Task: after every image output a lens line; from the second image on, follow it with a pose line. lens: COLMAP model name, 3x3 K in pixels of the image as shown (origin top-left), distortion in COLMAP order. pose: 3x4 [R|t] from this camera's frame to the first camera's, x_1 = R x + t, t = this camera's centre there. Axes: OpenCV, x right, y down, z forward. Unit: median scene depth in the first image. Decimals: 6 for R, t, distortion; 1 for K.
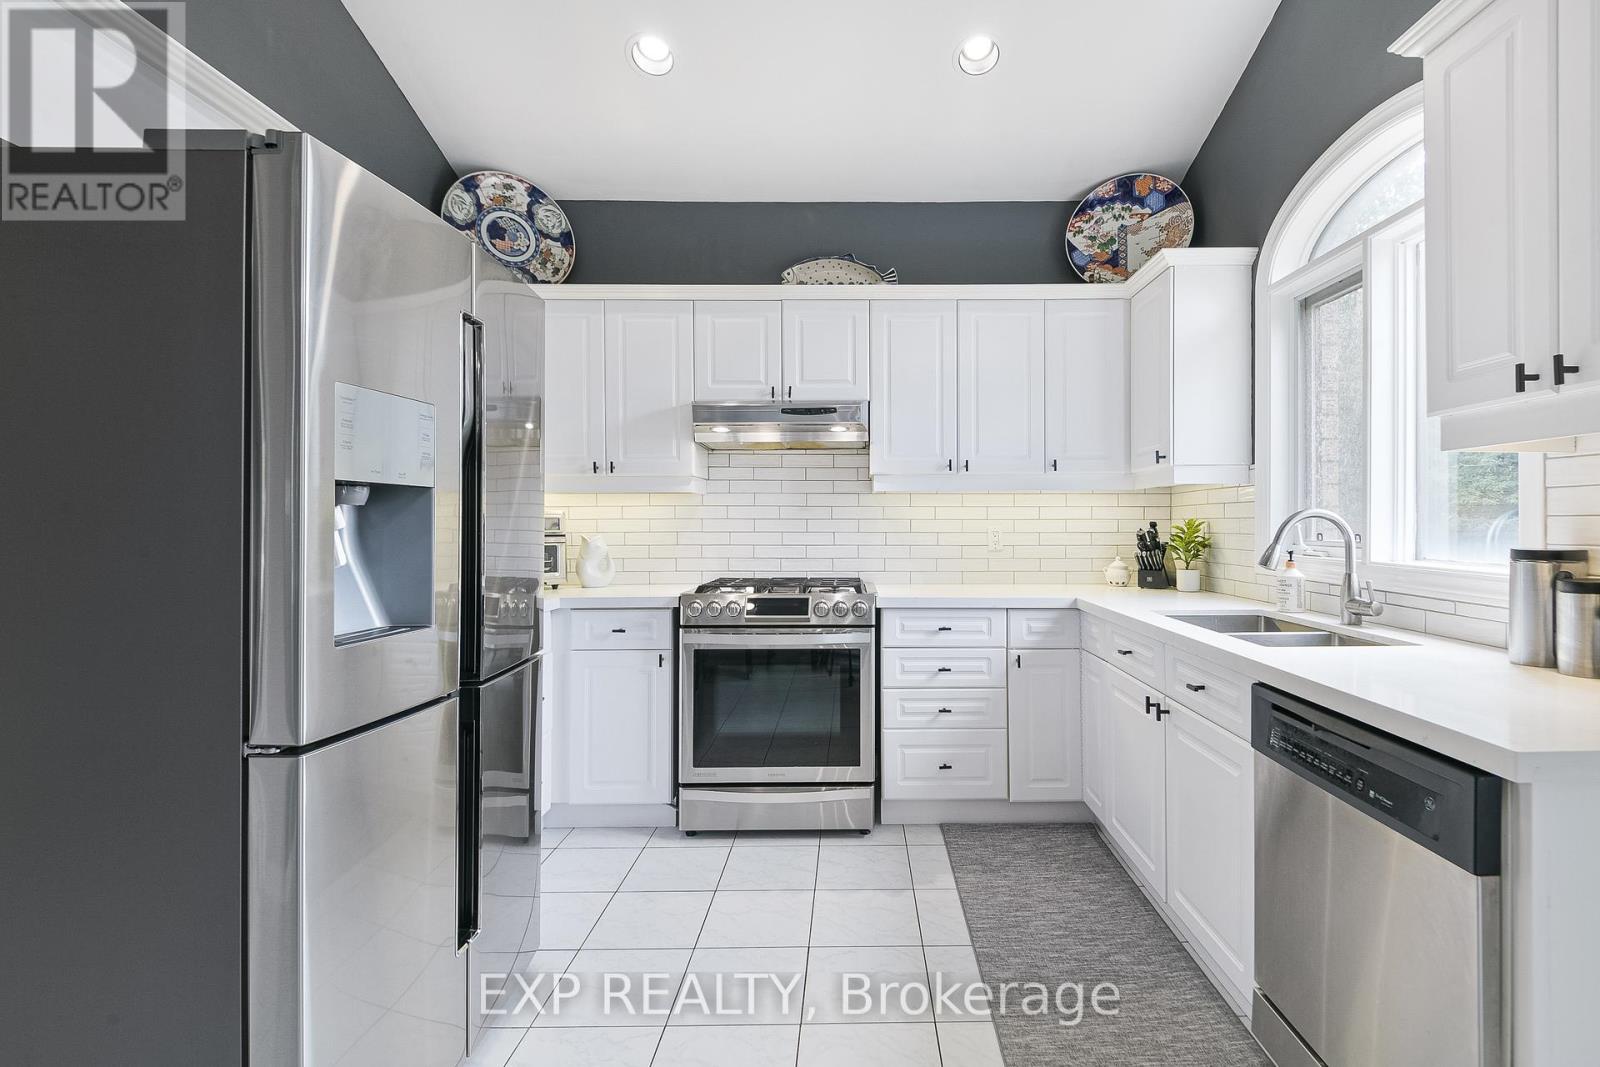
lens RADIAL K [[754.1, 0, 784.0], [0, 754.1, 511.7], [0, 0, 1]] dist [0.022688, -0.007356]
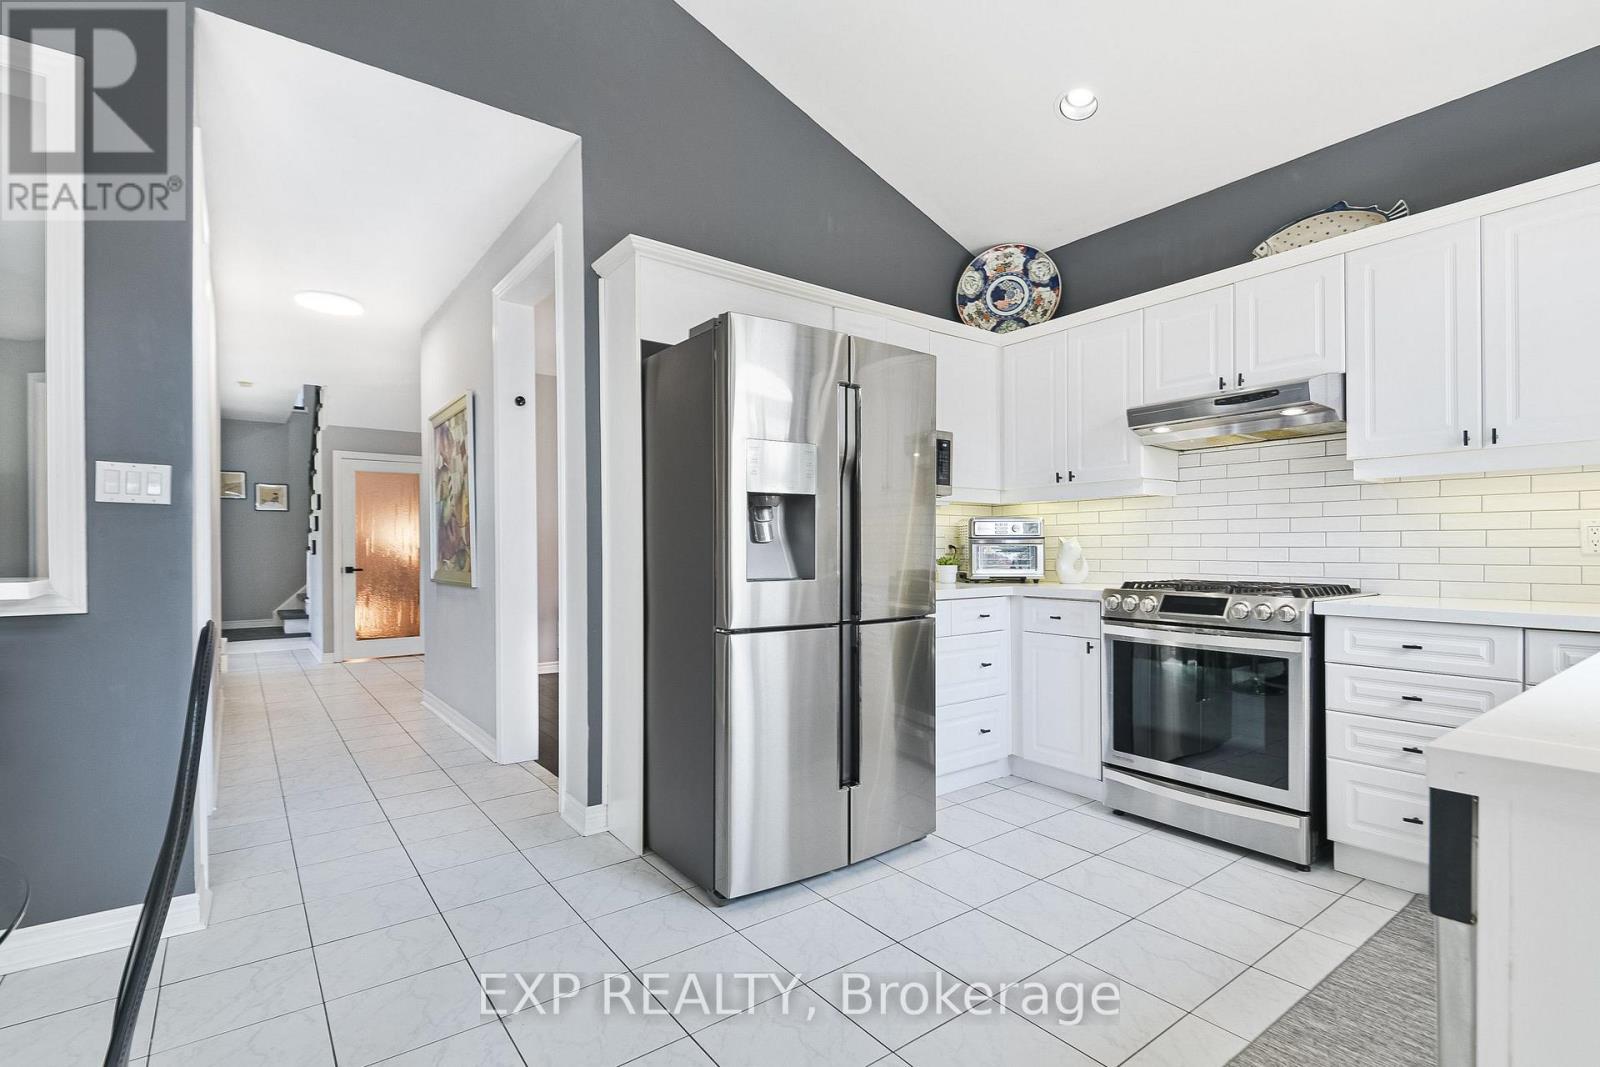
lens RADIAL K [[754.1, 0, 804.3], [0, 754.1, 543.3], [0, 0, 1]] dist [0.022688, -0.007356]
pose [[0.581070, -0.006390, -0.813829, 0.444887], [0.008697, 0.999961, -0.001642, 0.038174], [0.813807, -0.006124, 0.581103, 0.016559]]
